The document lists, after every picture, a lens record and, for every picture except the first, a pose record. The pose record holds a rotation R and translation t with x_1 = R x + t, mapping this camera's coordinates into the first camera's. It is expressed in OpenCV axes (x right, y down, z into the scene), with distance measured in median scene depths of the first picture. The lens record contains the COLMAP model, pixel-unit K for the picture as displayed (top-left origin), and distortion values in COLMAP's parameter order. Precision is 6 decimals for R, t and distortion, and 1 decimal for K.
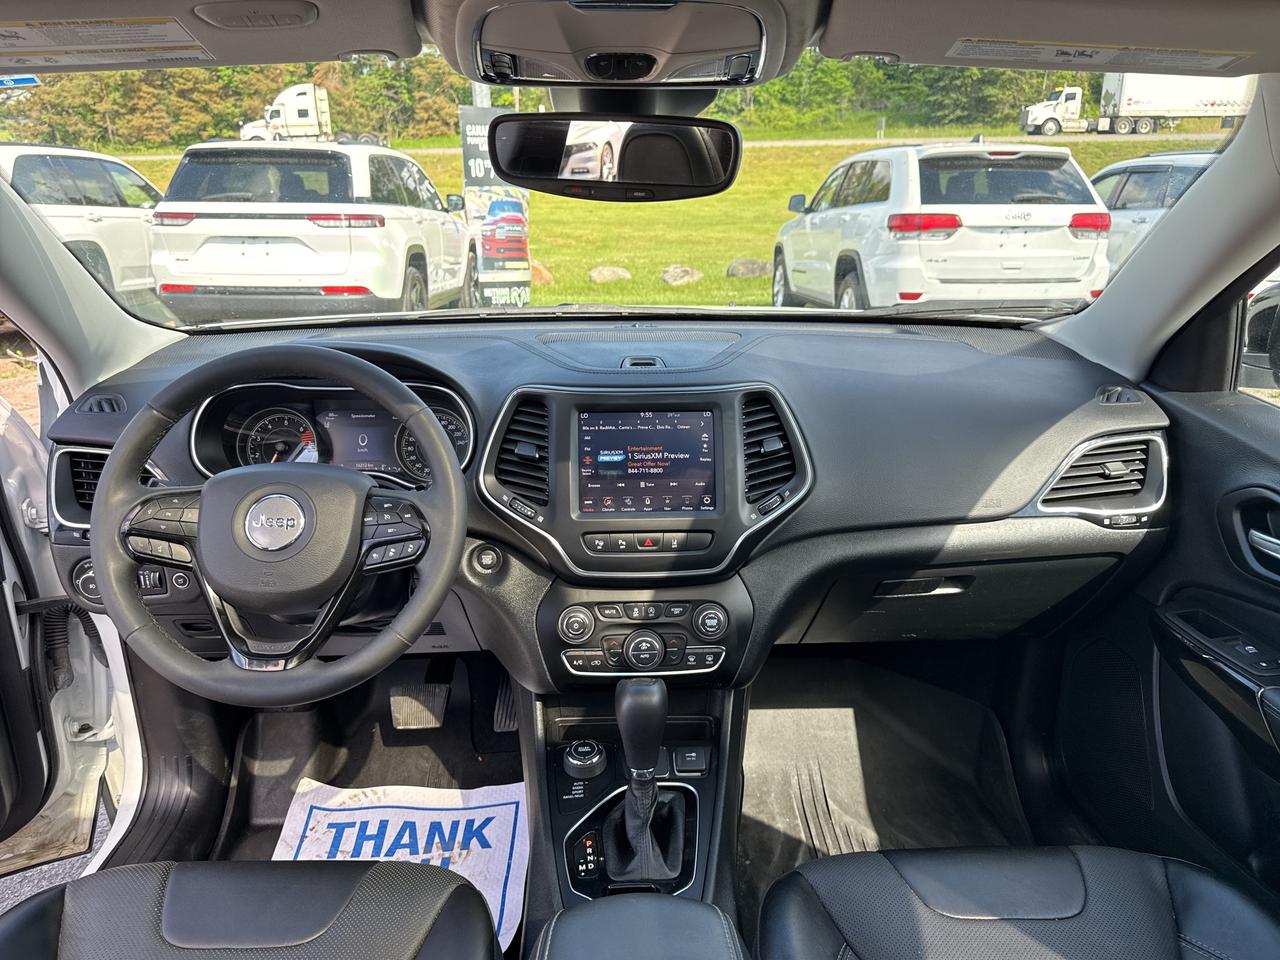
lens RADIAL K [[942.6, 0, 652.4], [0, 942.6, 477.2], [0, 0, 1]] dist [0.003473, -0.014375]
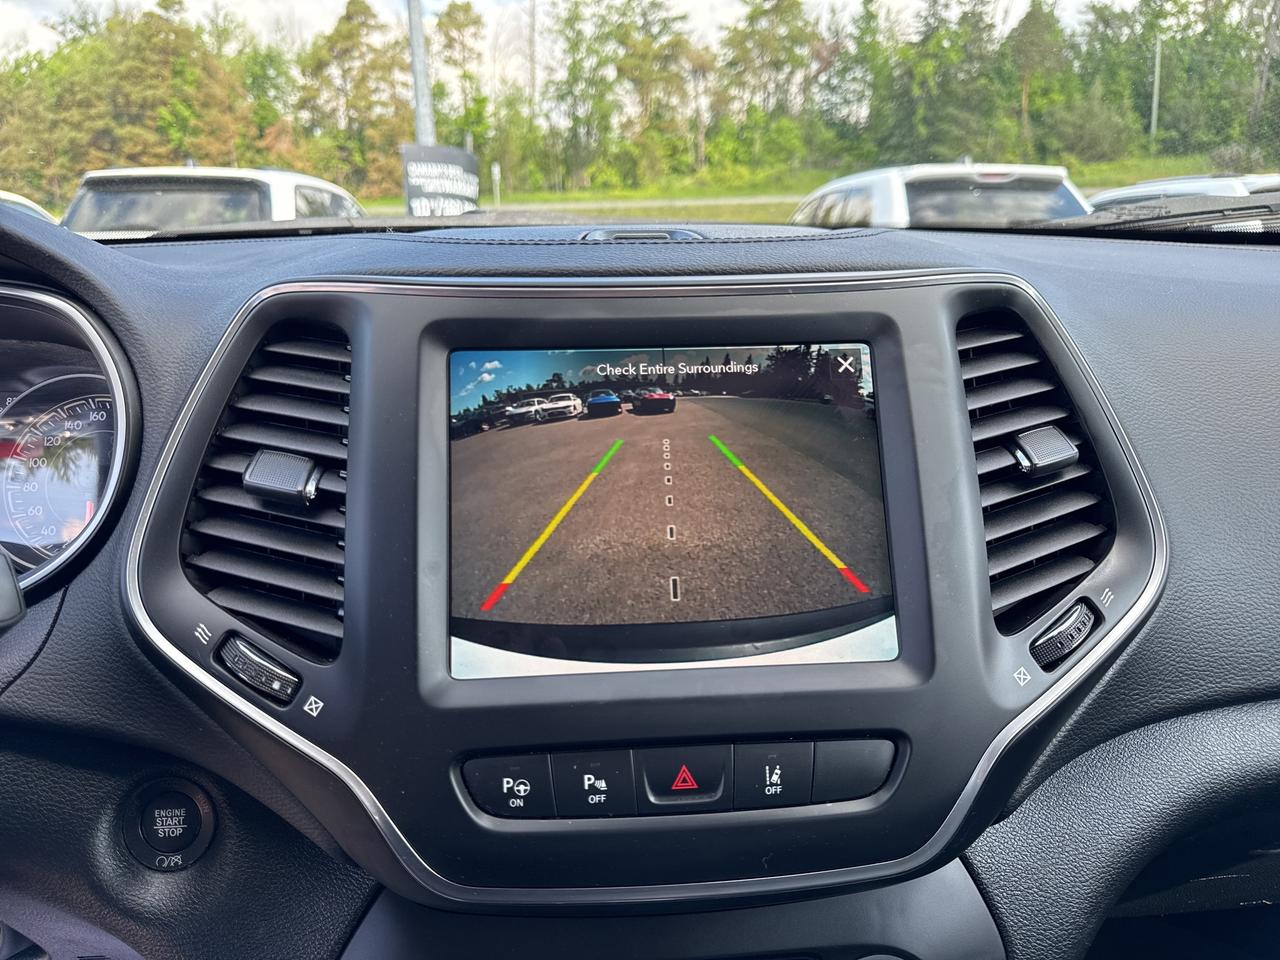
lens RADIAL K [[942.6, 0, 637.3], [0, 942.6, 475.0], [0, 0, 1]] dist [0.003473, -0.014375]
pose [[0.999484, -0.017380, 0.027026, -0.020072], [0.019091, 0.997742, -0.064395, -0.005113], [-0.025845, 0.064877, 0.997558, 0.559642]]
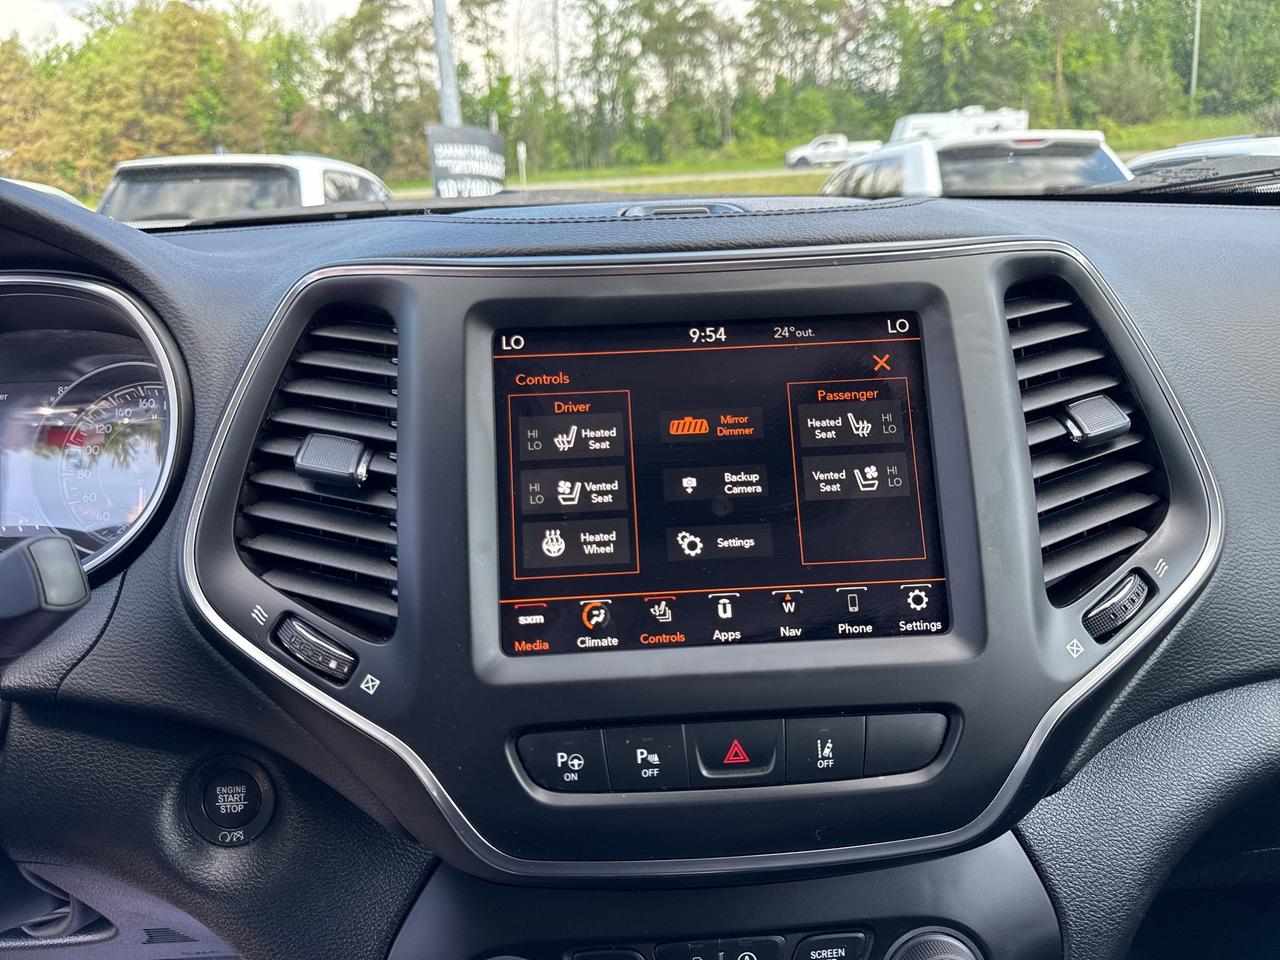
lens RADIAL K [[942.6, 0, 637.8], [0, 942.6, 477.8], [0, 0, 1]] dist [0.003473, -0.014375]
pose [[0.999402, -0.034027, -0.006187, -0.024255], [0.033756, 0.998642, -0.039687, -0.004822], [0.007529, 0.039454, 0.999193, 0.559516]]
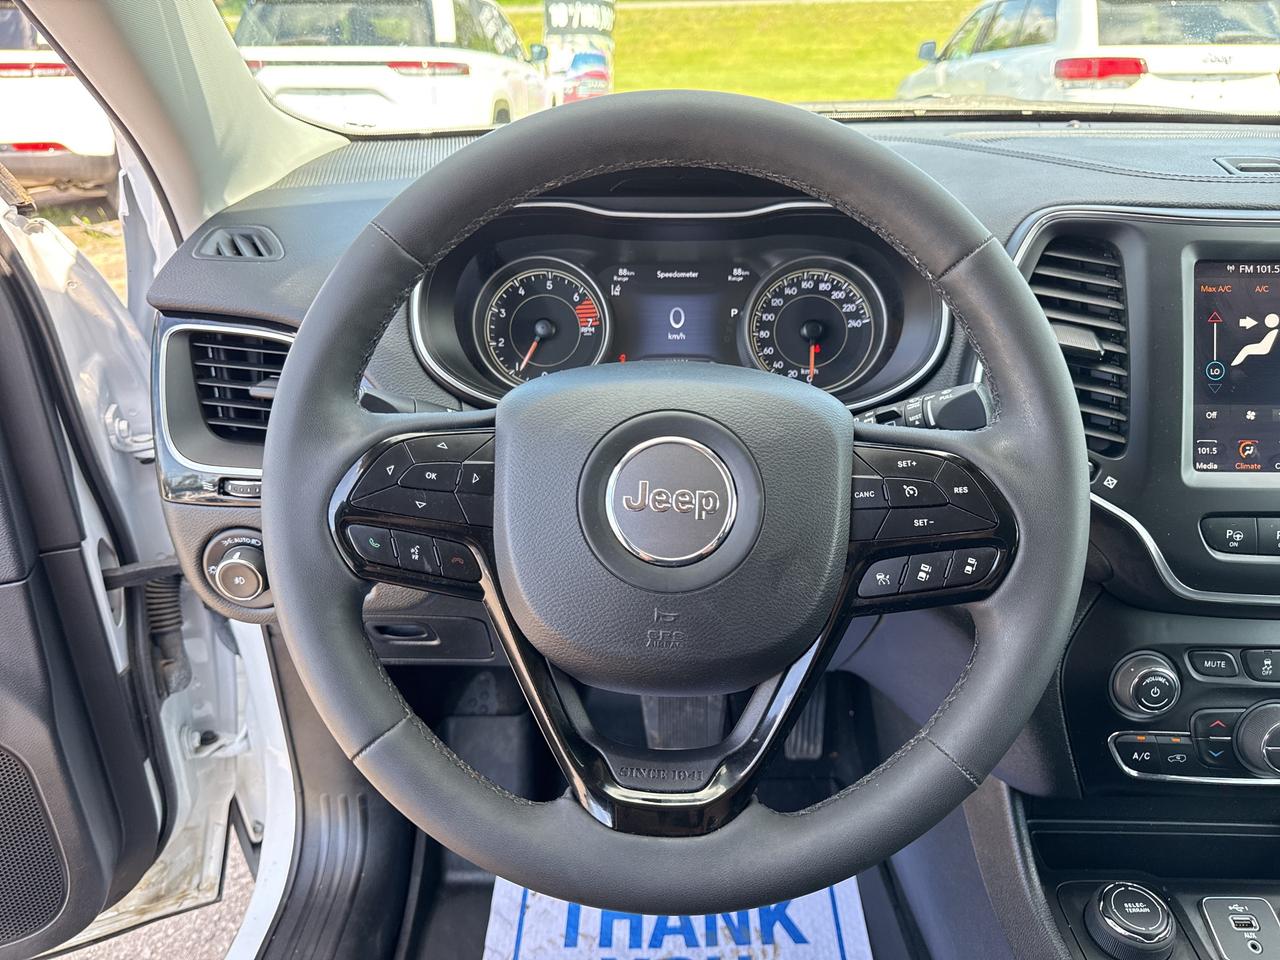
lens RADIAL K [[942.6, 0, 624.3], [0, 942.6, 485.3], [0, 0, 1]] dist [0.003473, -0.014375]
pose [[0.996290, 0.029797, -0.080735, -0.266116], [-0.019017, 0.991182, 0.131139, -0.010960], [0.083931, -0.129117, 0.988071, 0.393561]]
